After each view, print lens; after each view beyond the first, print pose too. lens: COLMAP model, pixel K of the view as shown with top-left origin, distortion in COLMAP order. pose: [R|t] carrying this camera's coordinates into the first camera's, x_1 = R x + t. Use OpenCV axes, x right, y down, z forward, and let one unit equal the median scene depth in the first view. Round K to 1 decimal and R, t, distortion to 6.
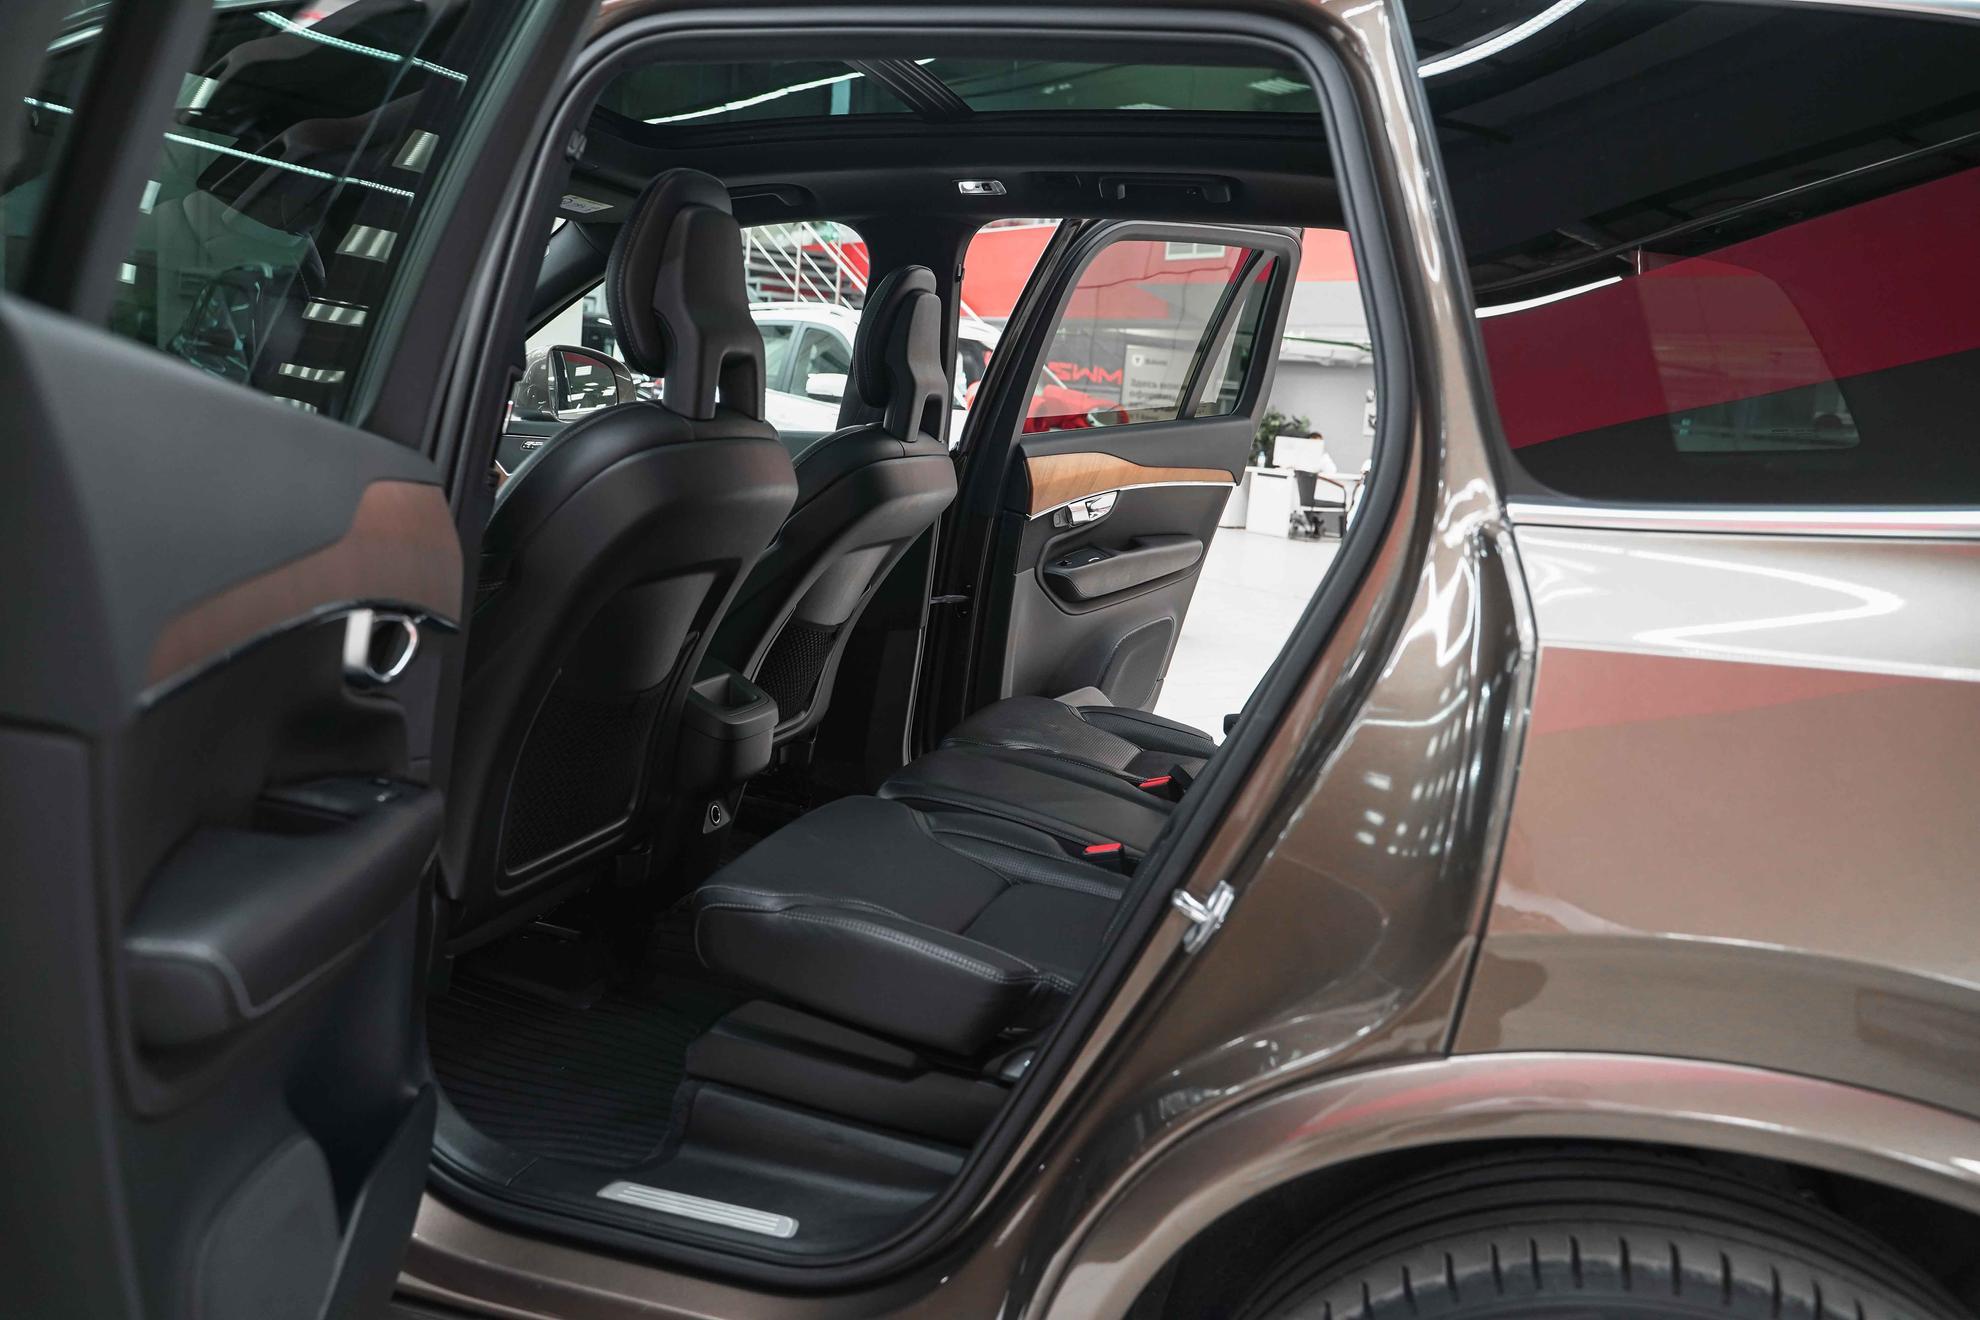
lens RADIAL K [[1632.7, 0, 990.2], [0, 1632.7, 659.9], [0, 0, 1]] dist [-0.015623, 0.003987]
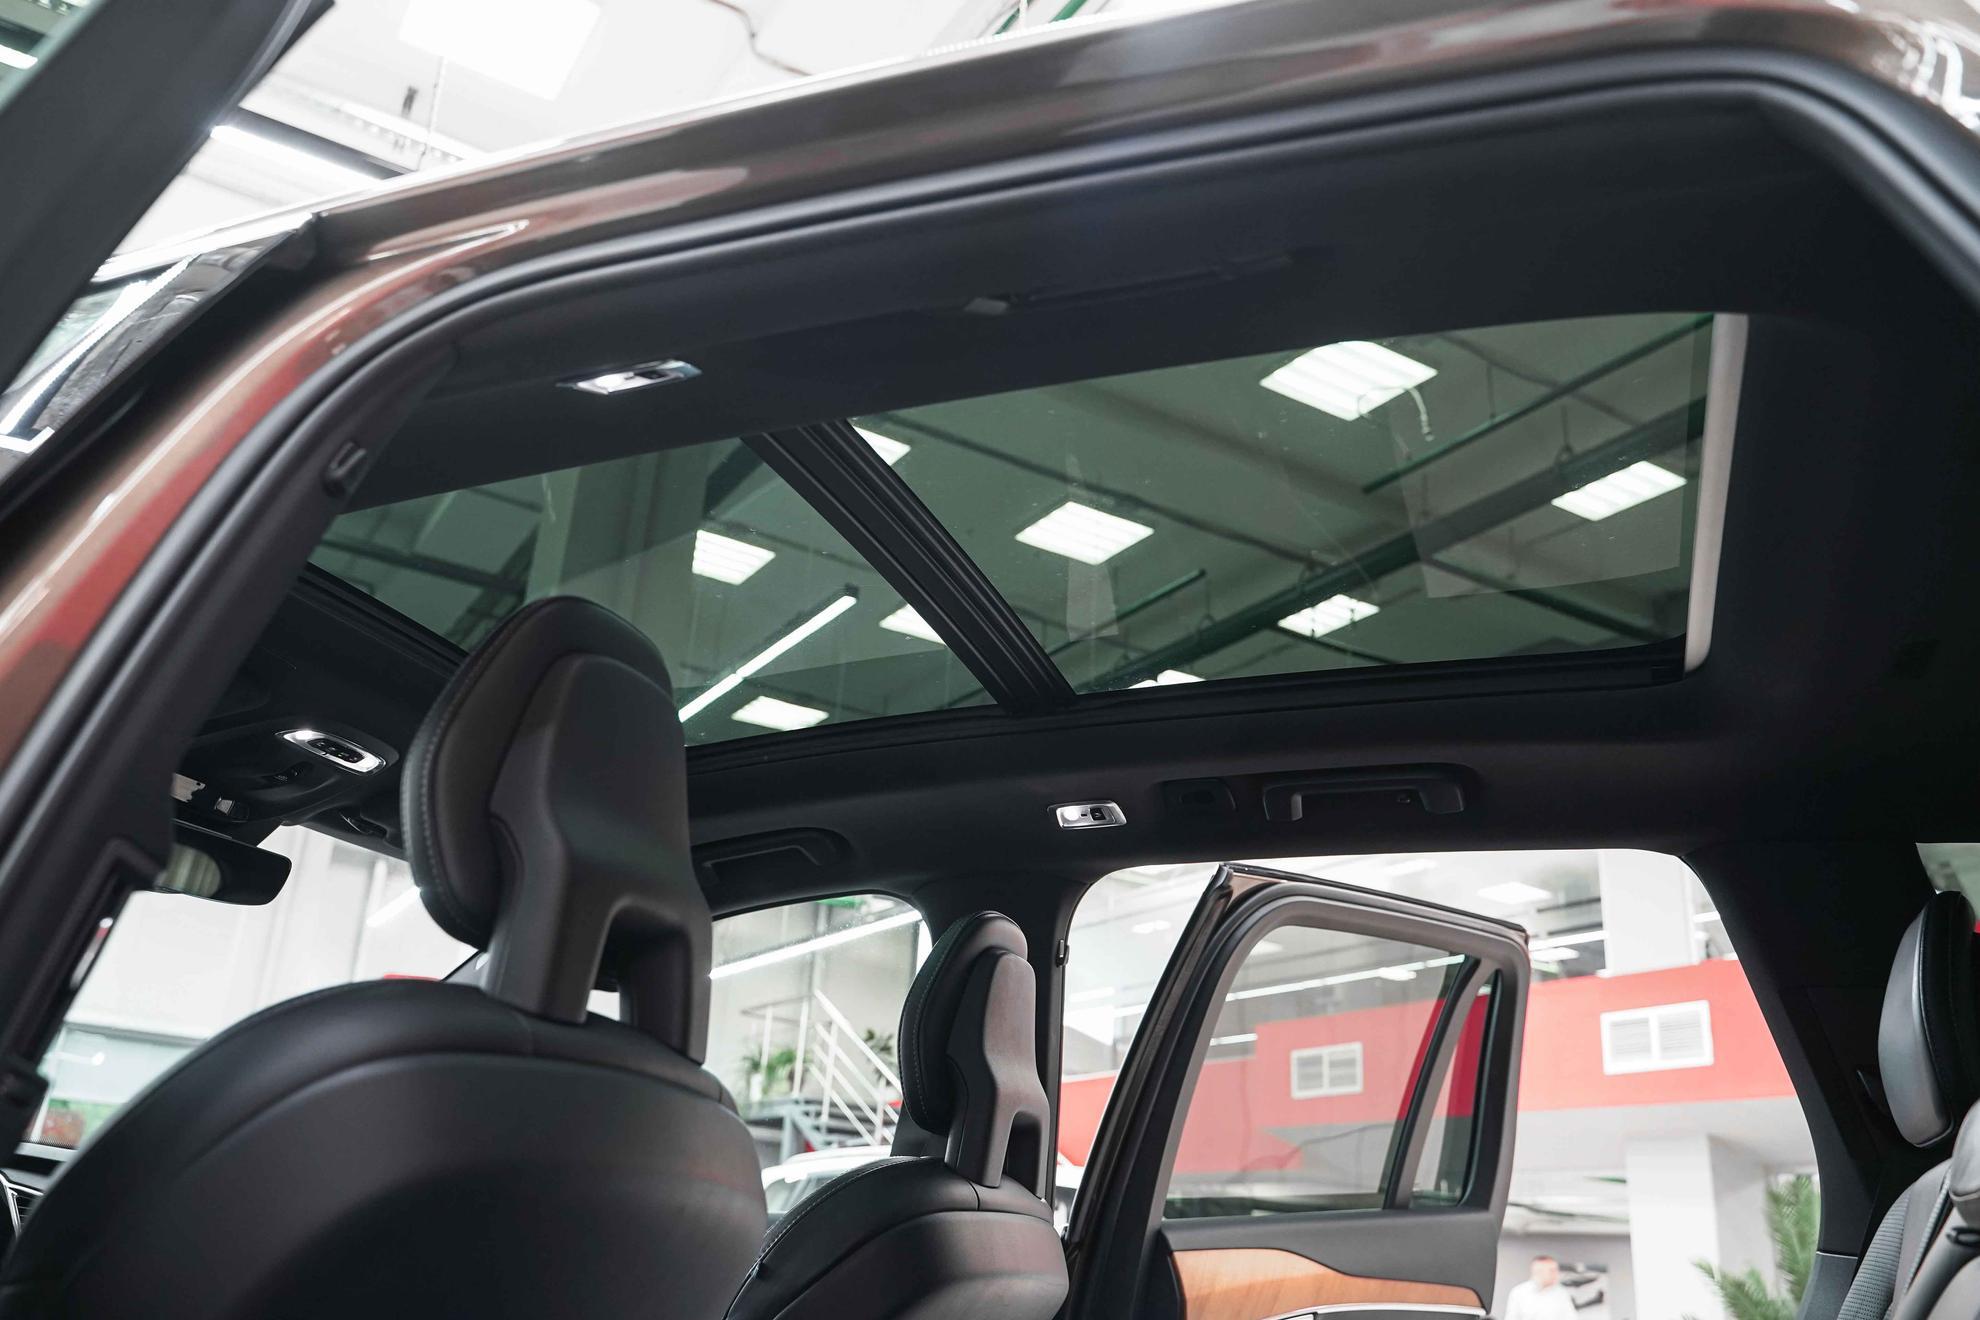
lens RADIAL K [[1632.7, 0, 973.5], [0, 1632.7, 652.6], [0, 0, 1]] dist [-0.015623, 0.003987]
pose [[0.997448, -0.036959, -0.061080, -0.009672], [-0.000244, 0.853795, -0.520609, 0.011698], [0.071391, 0.519295, 0.851608, 0.358037]]
